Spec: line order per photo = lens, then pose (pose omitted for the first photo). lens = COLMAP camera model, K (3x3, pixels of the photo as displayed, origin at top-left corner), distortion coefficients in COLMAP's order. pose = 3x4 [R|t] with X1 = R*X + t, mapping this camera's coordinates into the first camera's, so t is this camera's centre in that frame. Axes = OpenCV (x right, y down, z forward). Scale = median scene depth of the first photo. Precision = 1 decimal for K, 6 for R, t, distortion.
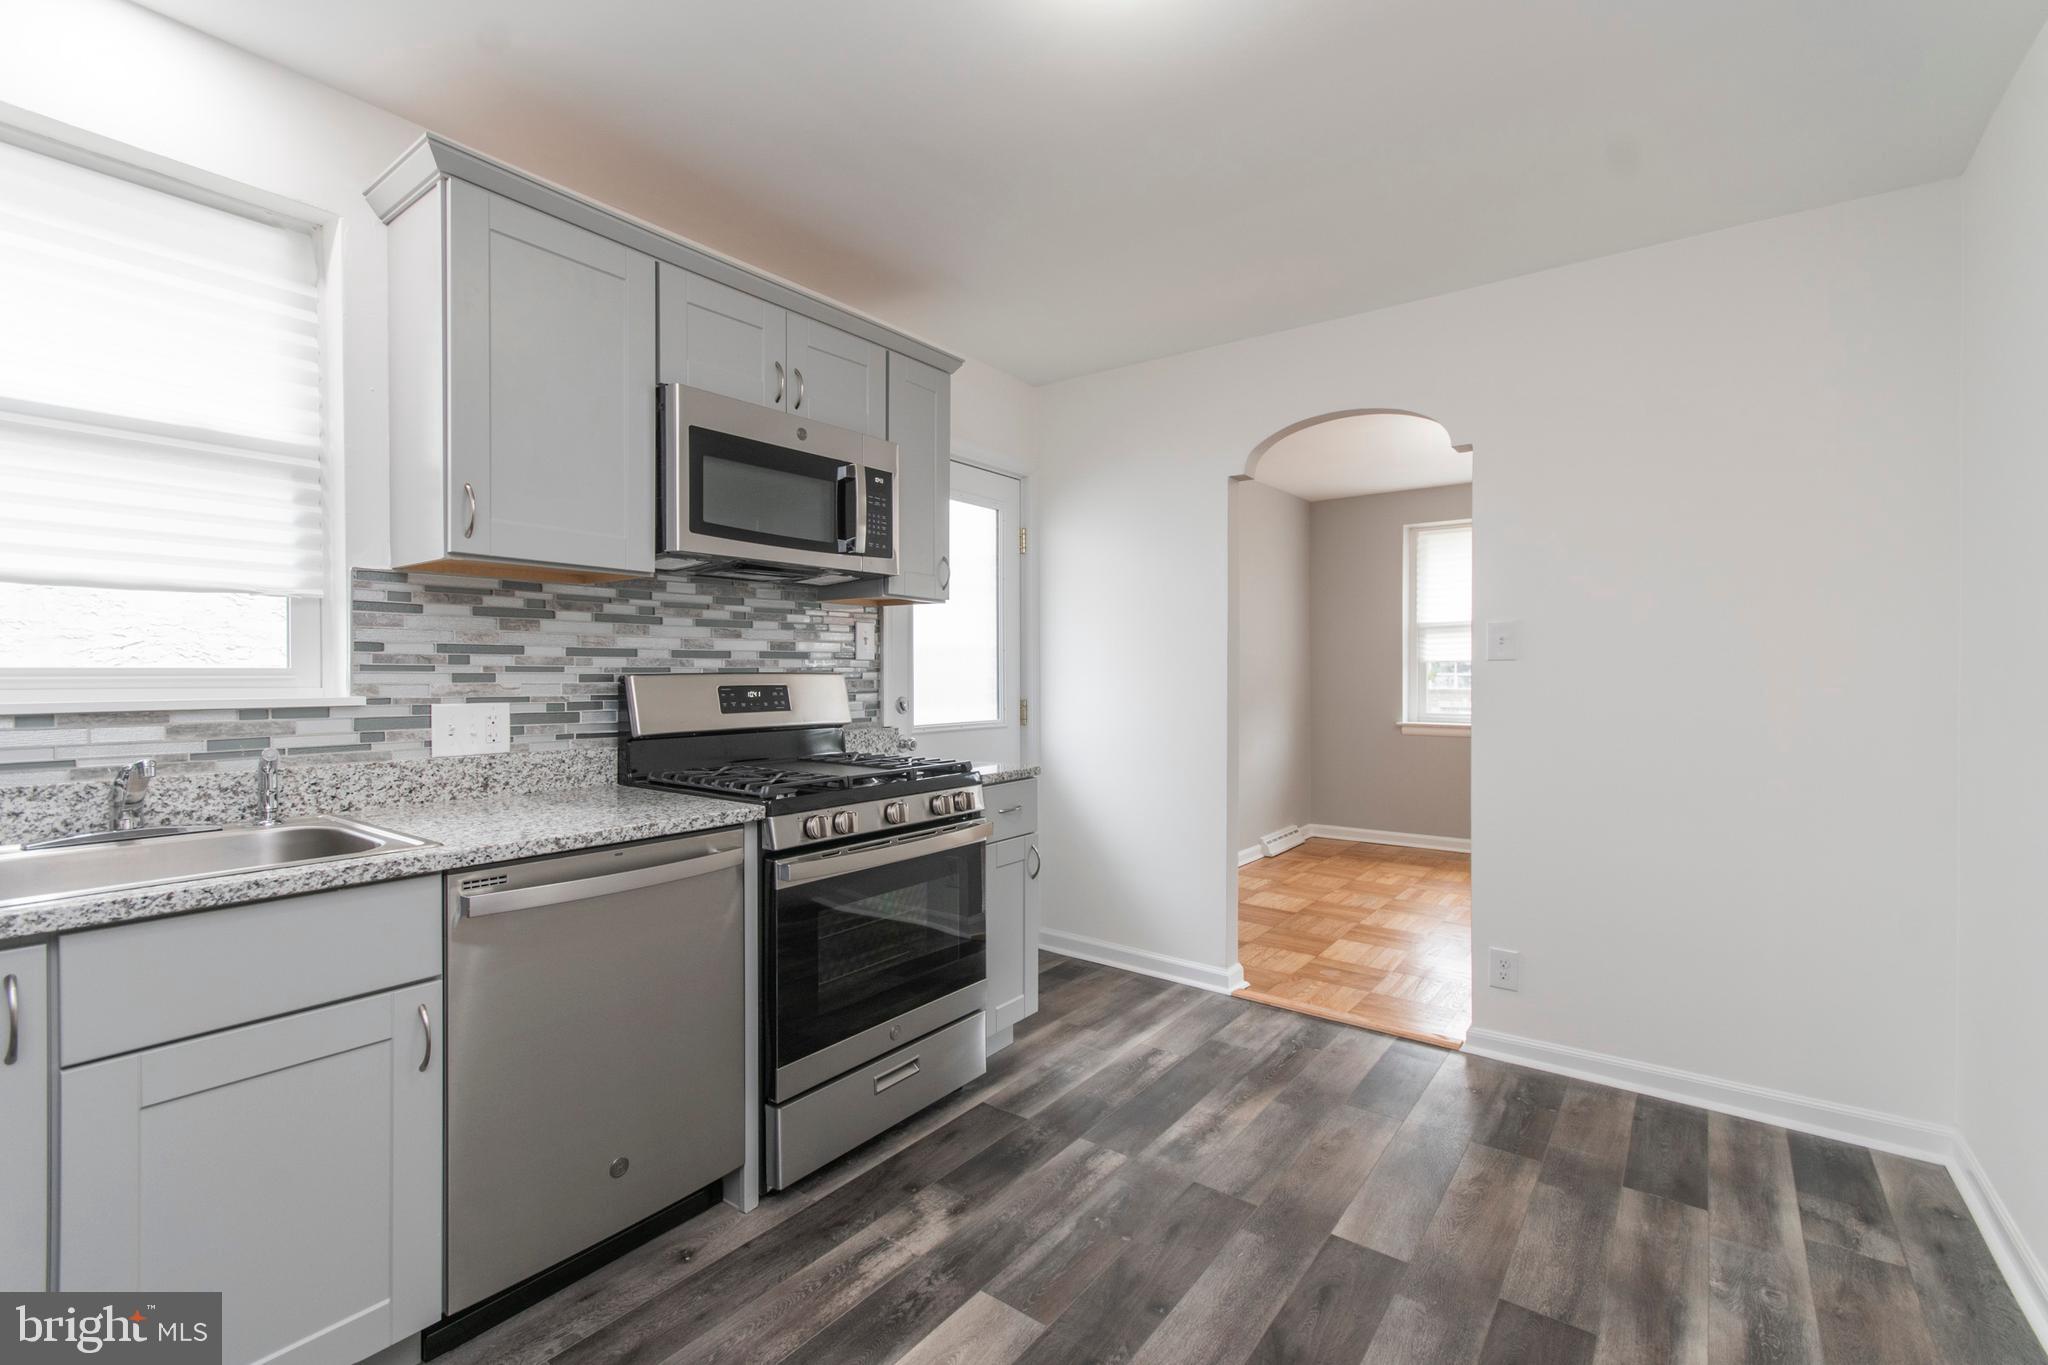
lens RADIAL K [[917.5, 0, 1014.5], [0, 917.5, 682.5], [0, 0, 1]] dist [0.010415, -0.003370]
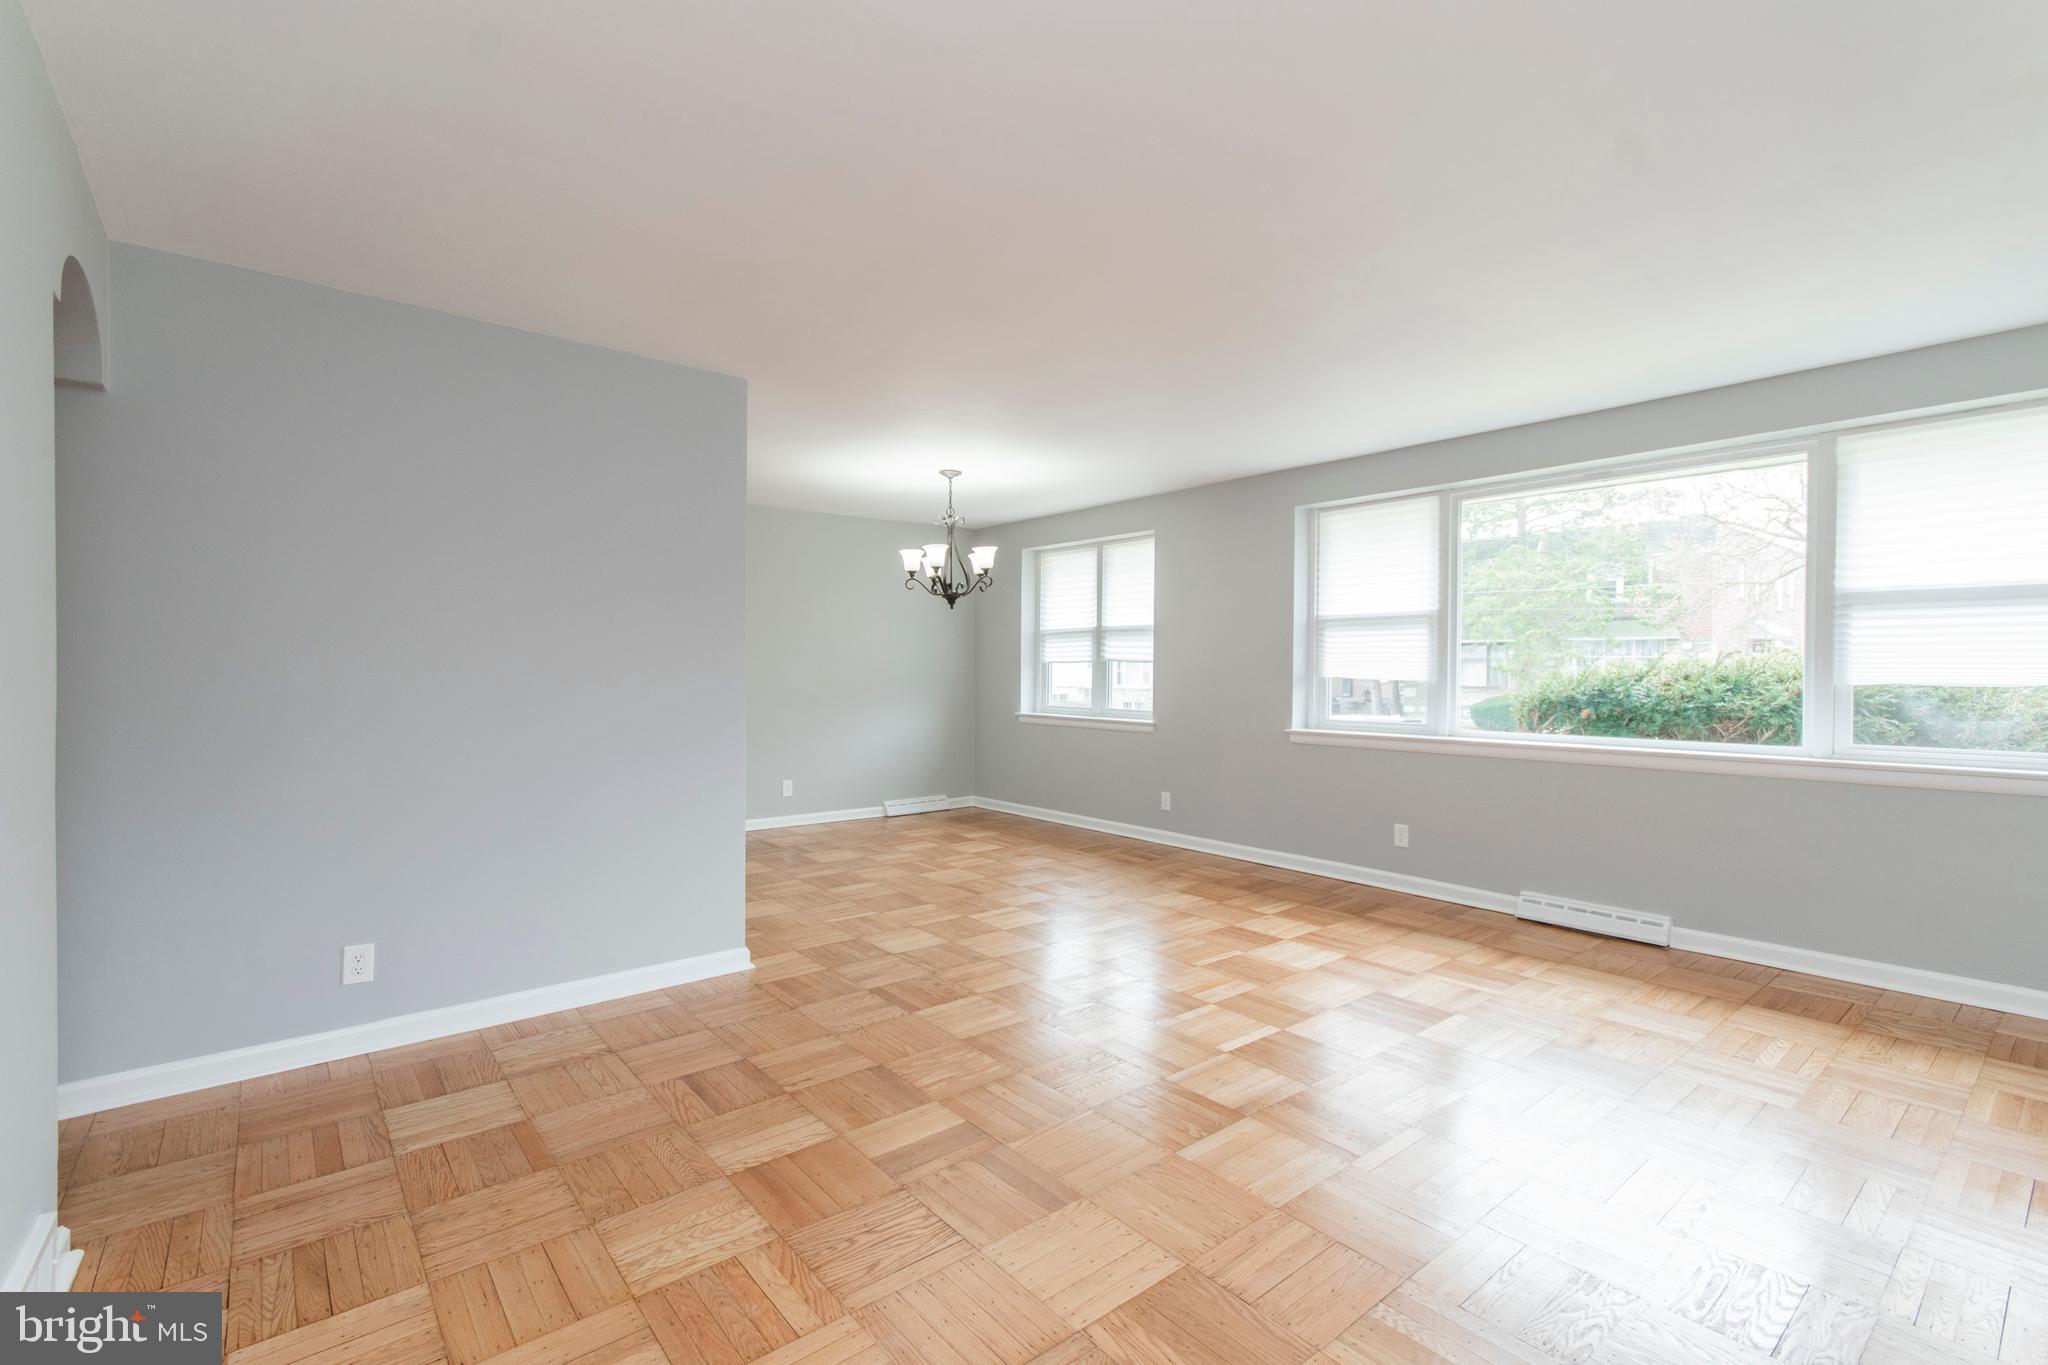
lens RADIAL K [[917.5, 0, 1019.3], [0, 917.5, 669.4], [0, 0, 1]] dist [0.010415, -0.003370]
pose [[0.974690, 0.006236, -0.223473, 1.927998], [-0.008939, 0.999899, -0.011087, 0.001891], [0.223381, 0.012804, 0.974647, -0.488142]]
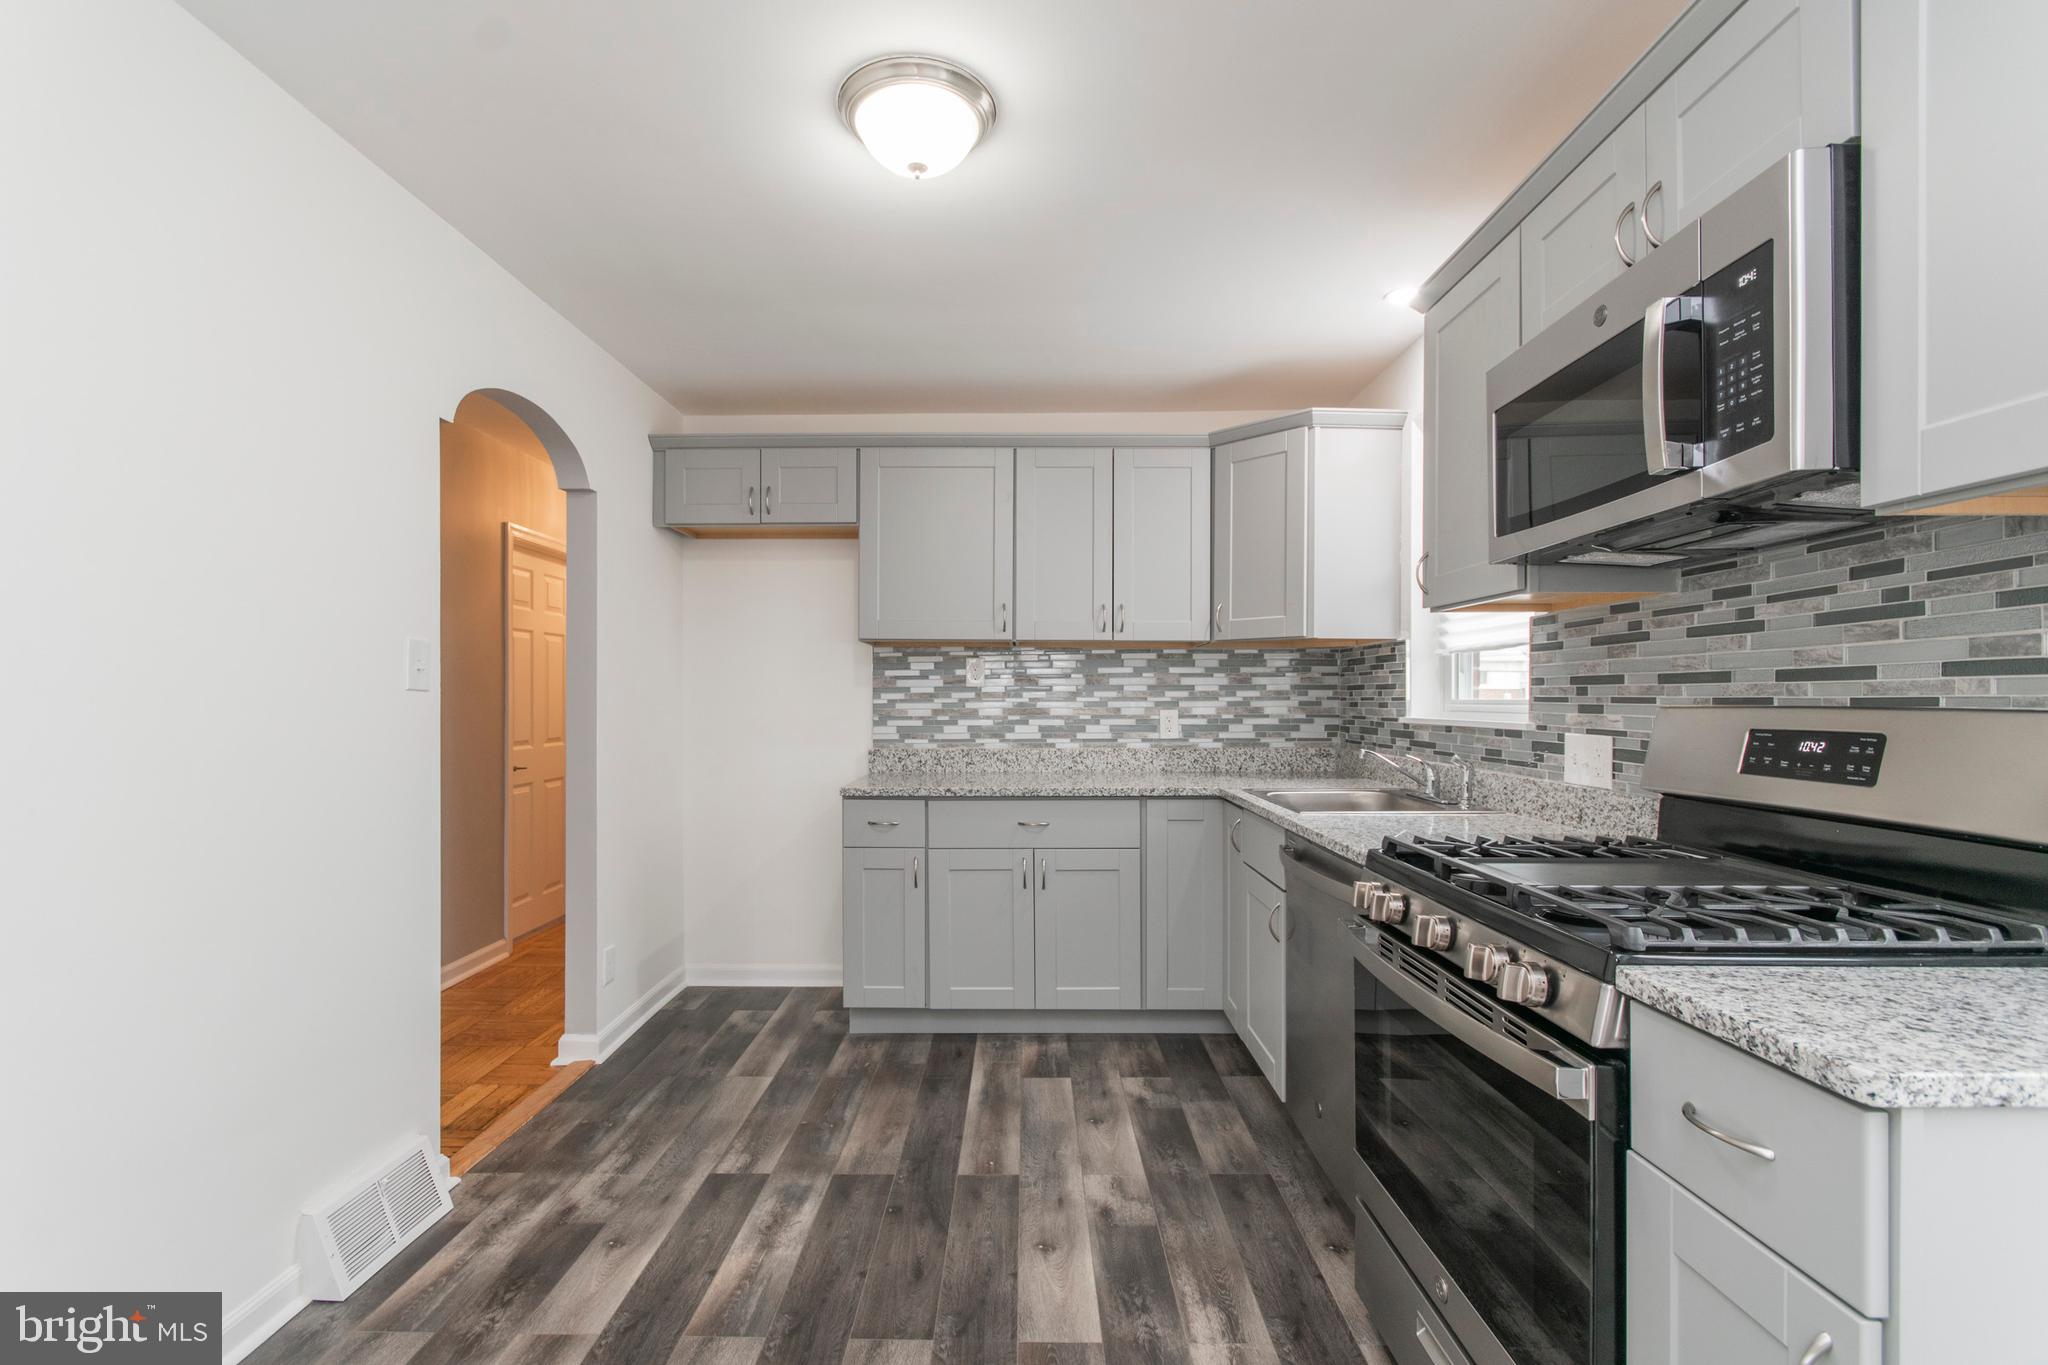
lens RADIAL K [[917.5, 0, 988.2], [0, 917.5, 702.4], [0, 0, 1]] dist [0.010415, -0.003370]
pose [[-0.824511, 0.001771, -0.565843, 0.482238], [-0.006744, 0.999893, 0.012957, -0.019661], [0.565805, 0.014499, -0.824411, 1.362666]]
